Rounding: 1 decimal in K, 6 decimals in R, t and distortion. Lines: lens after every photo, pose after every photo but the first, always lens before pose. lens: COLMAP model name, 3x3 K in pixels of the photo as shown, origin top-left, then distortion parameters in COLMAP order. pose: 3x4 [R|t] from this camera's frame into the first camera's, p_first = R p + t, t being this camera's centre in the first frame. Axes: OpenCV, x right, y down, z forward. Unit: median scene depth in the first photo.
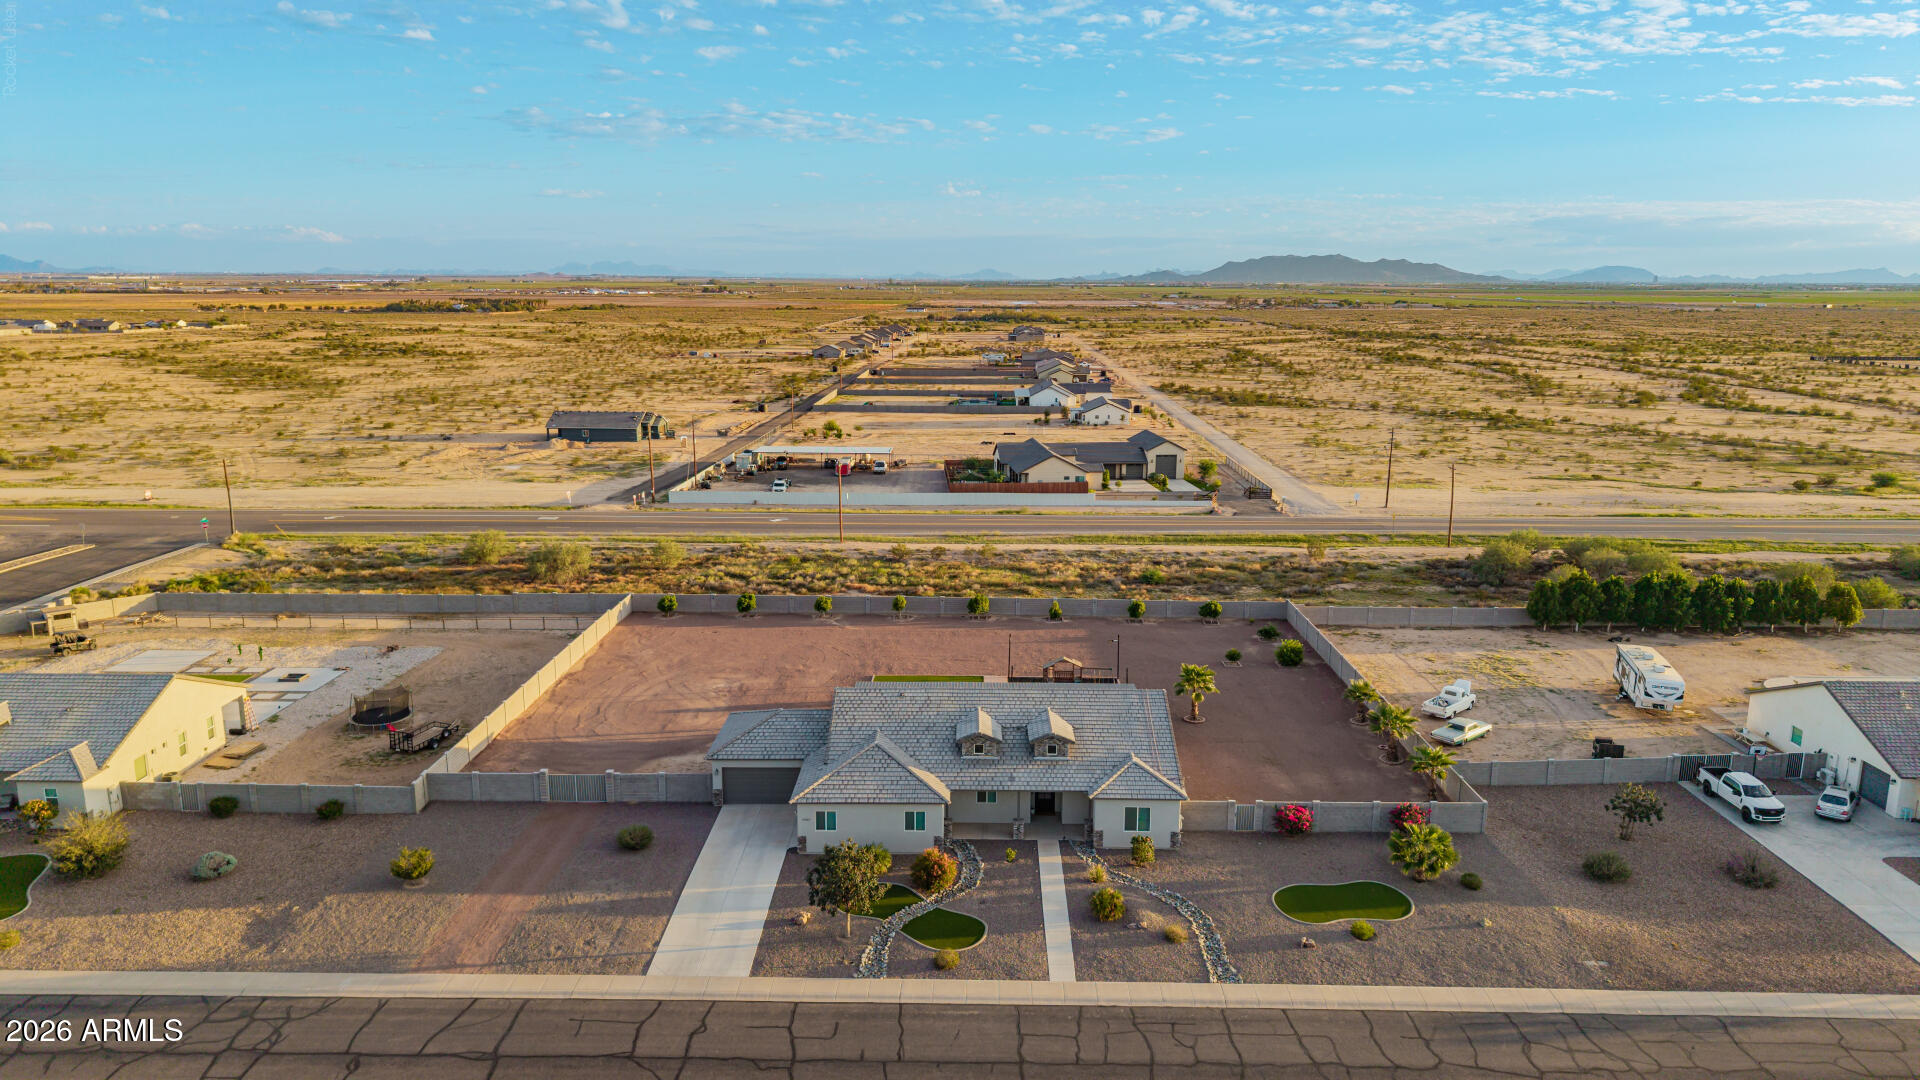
lens RADIAL K [[1288.9, 0, 965.8], [0, 1288.9, 531.5], [0, 0, 1]] dist [0.011510, -0.005700]
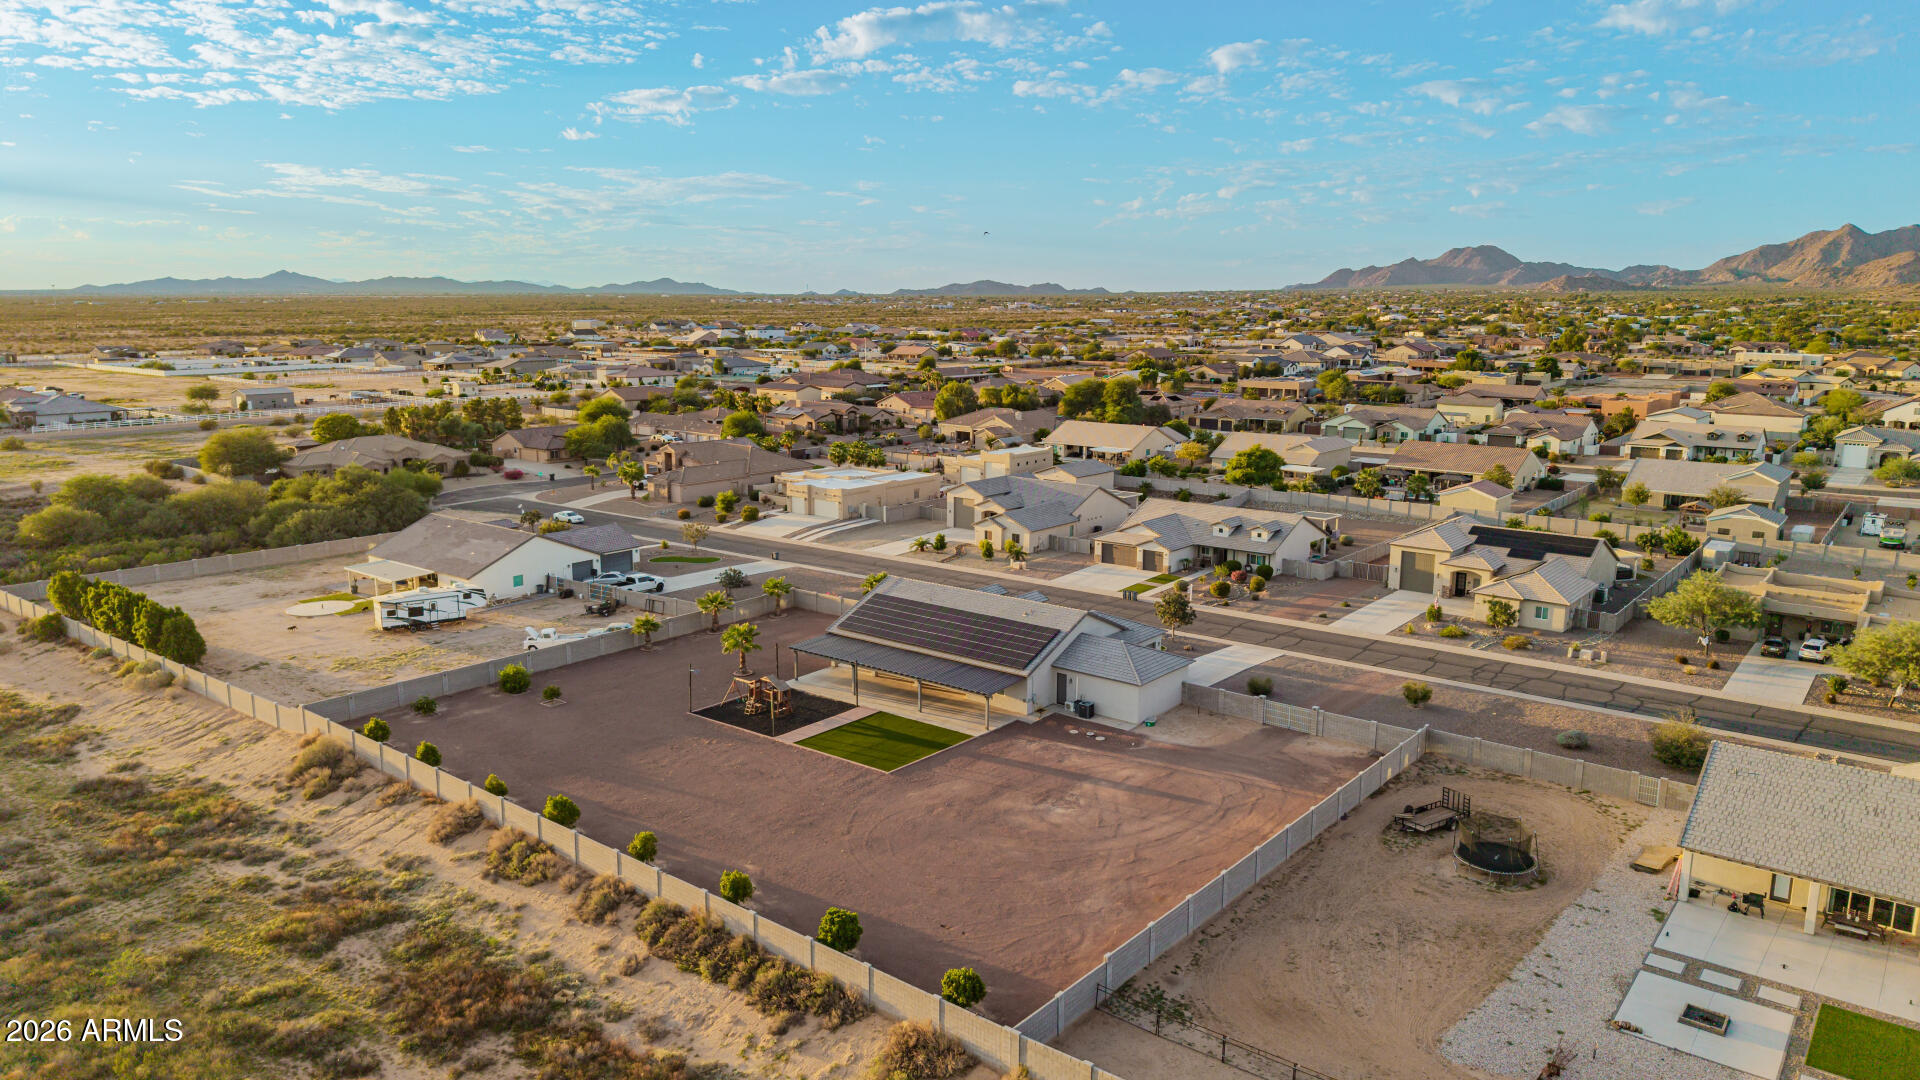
lens RADIAL K [[1289.6, 0, 960.0], [0, 1289.6, 540.0], [0, 0, 1]] dist [0.036882, -0.046258]
pose [[-0.789233, -0.122123, 0.601829, -0.629206], [0.111661, 0.935151, 0.336191, -0.317195], [-0.603857, 0.332534, -0.724415, 1.652220]]
